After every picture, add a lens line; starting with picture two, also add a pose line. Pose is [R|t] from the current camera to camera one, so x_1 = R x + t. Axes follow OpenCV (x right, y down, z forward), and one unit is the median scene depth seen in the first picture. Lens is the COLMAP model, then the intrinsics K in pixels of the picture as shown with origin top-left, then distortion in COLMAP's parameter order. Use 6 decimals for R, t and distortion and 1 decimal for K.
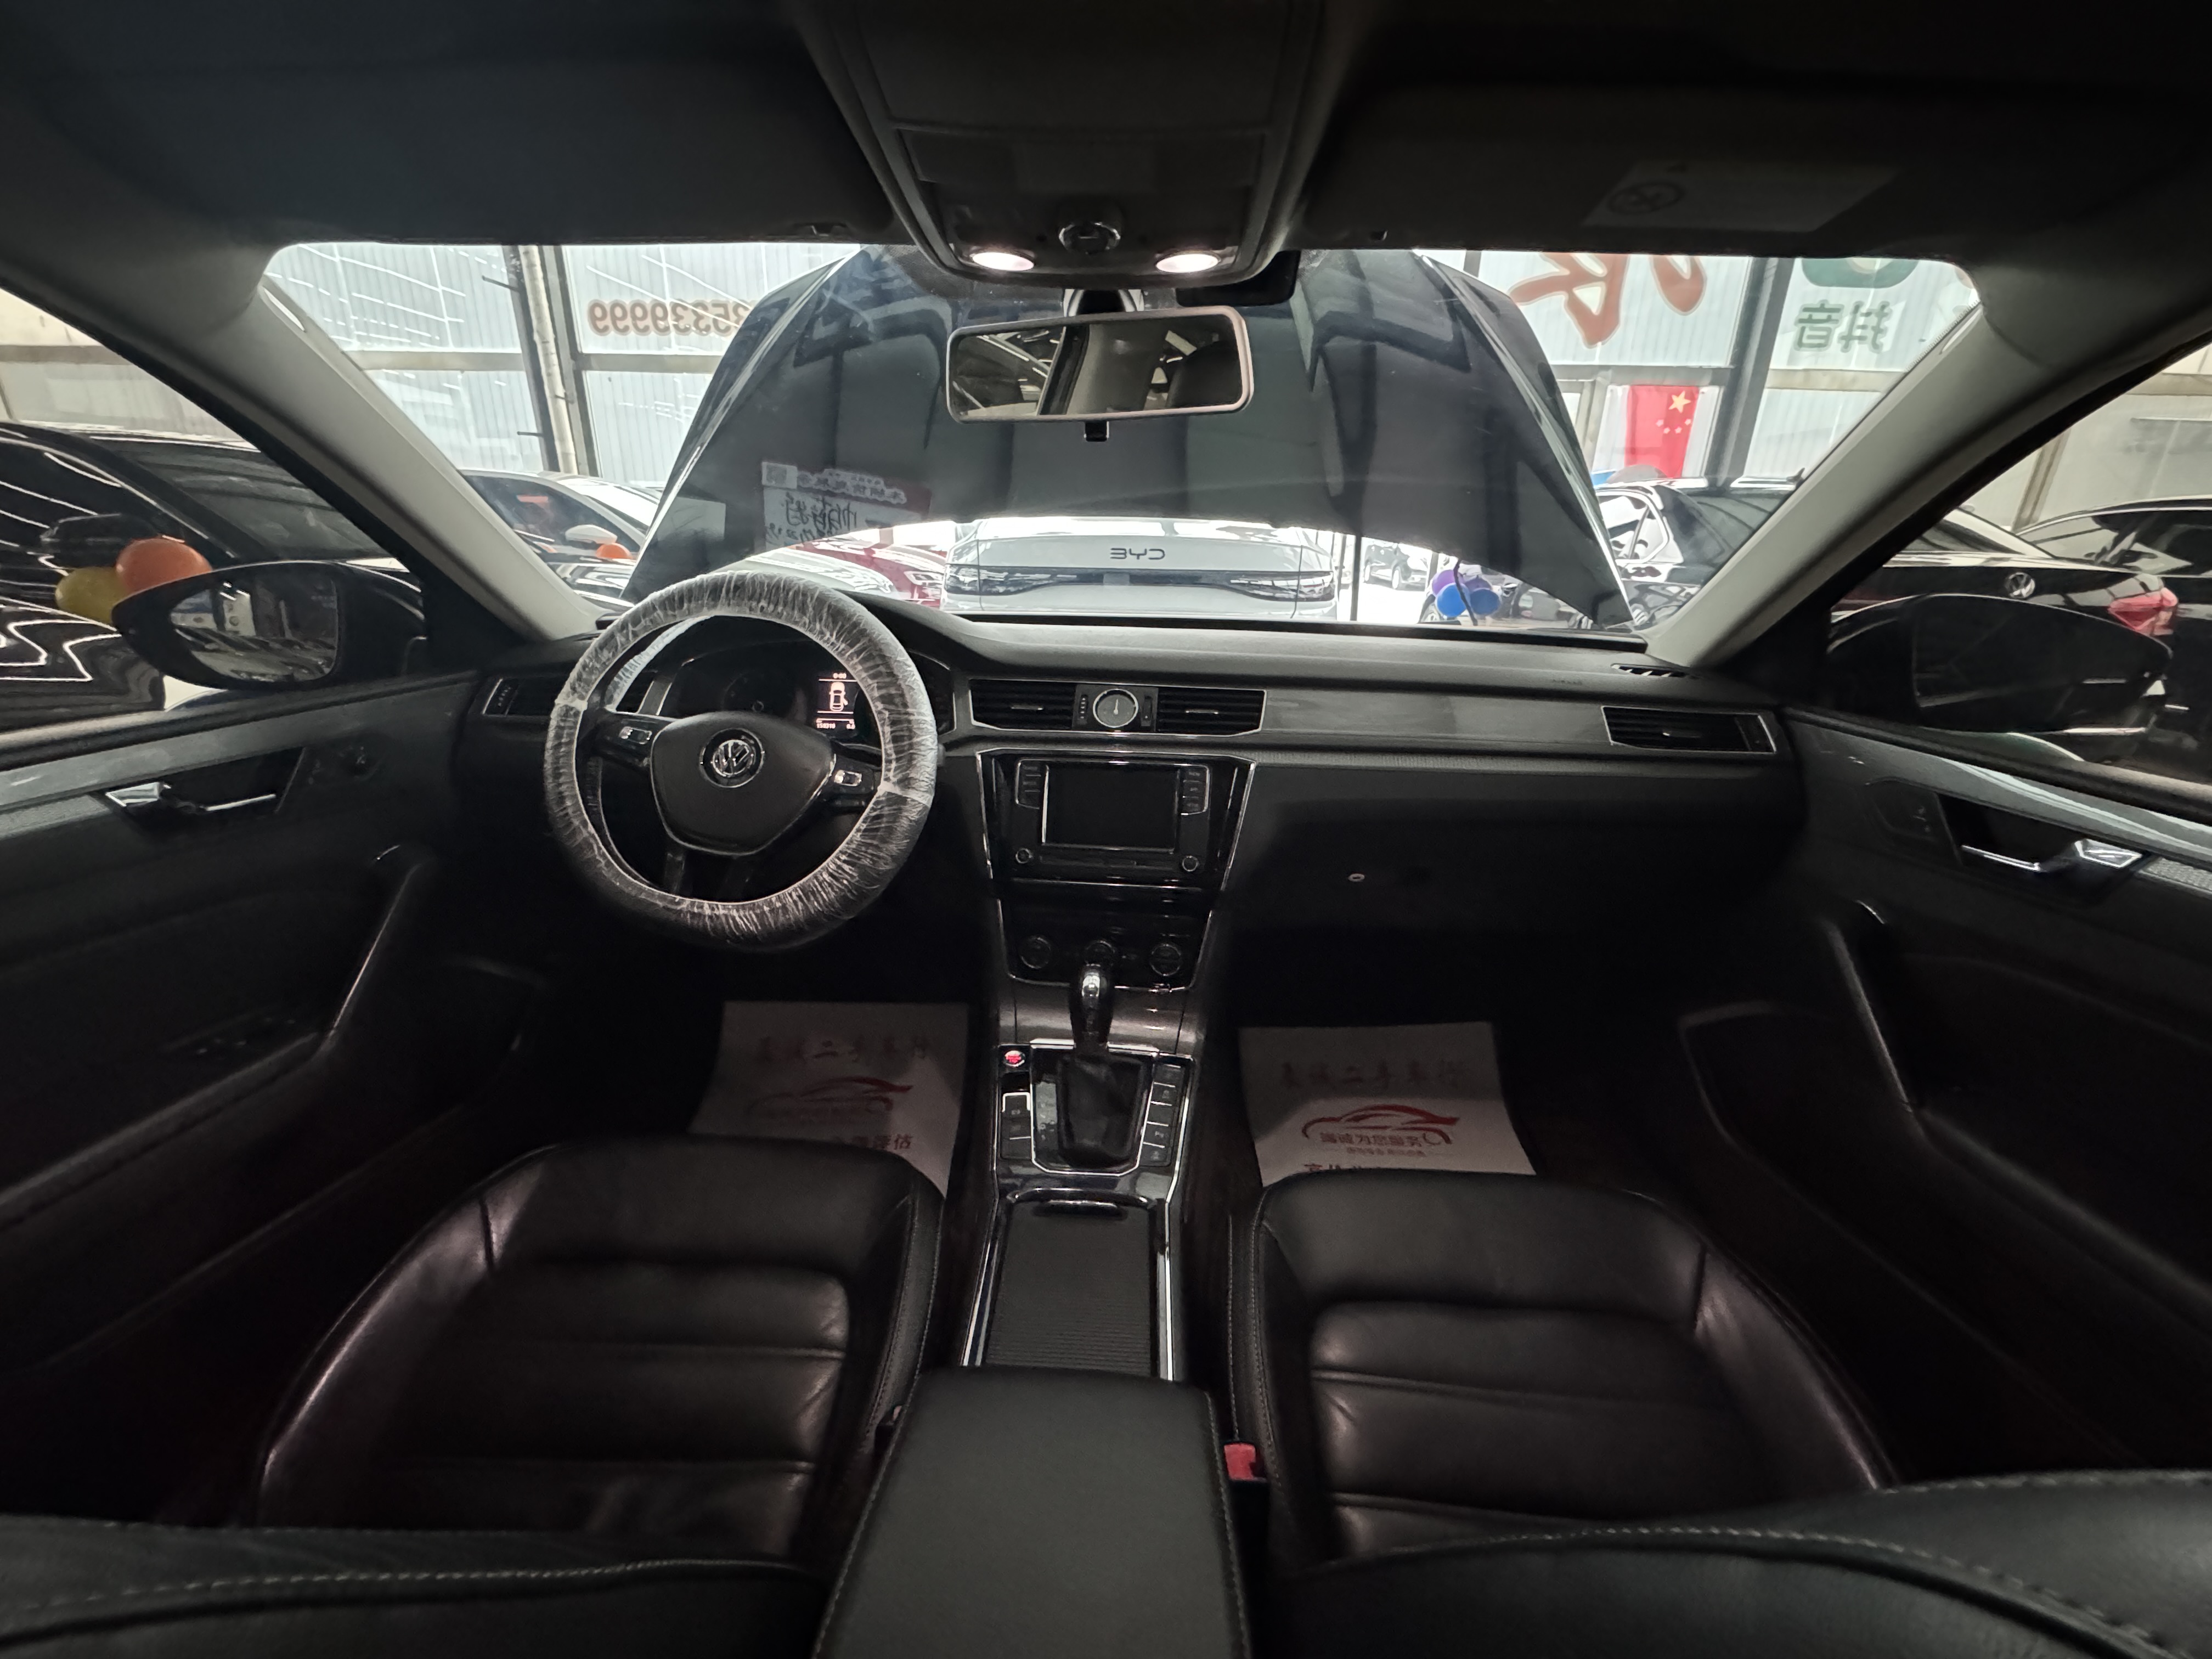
lens RADIAL K [[886.6, 0, 1110.8], [0, 886.6, 829.3], [0, 0, 1]] dist [0.001986, -0.000785]
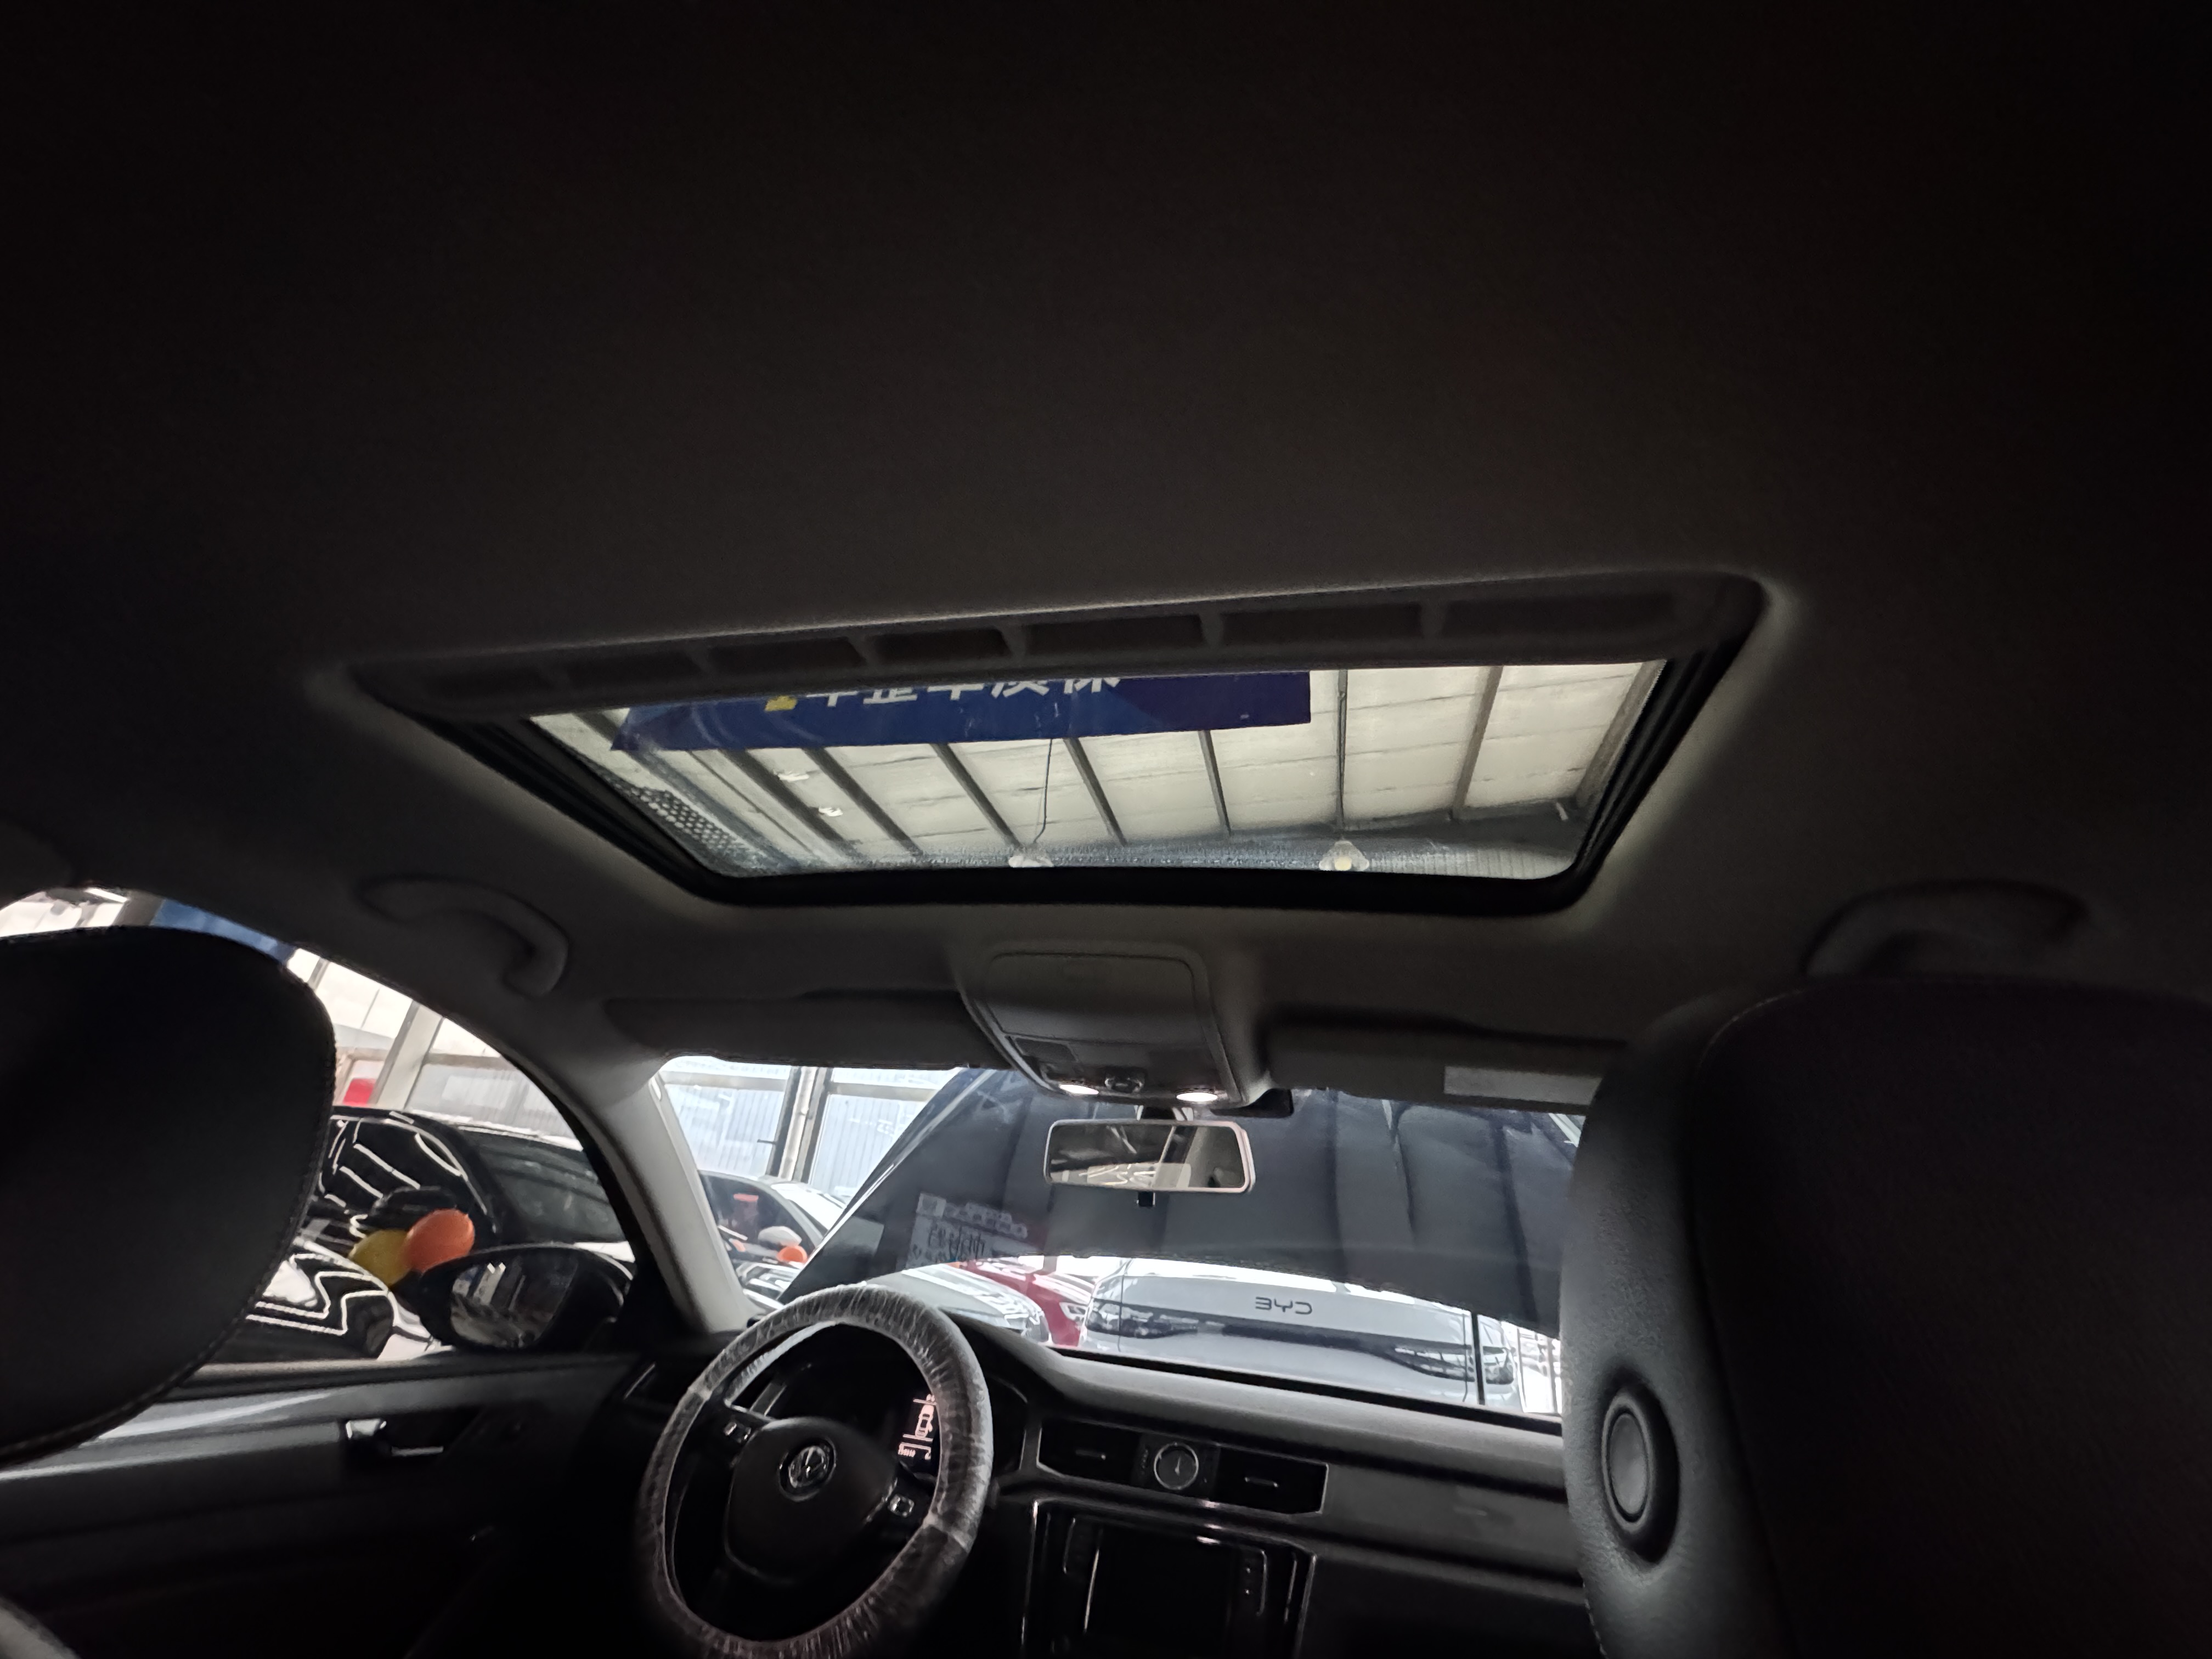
lens RADIAL K [[886.6, 0, 1110.8], [0, 886.6, 829.3], [0, 0, 1]] dist [0.001986, -0.000785]
pose [[0.980263, -0.005904, -0.197610, 0.139781], [-0.135538, 0.707600, -0.693492, 0.062207], [0.143923, 0.706588, 0.692834, -0.225834]]
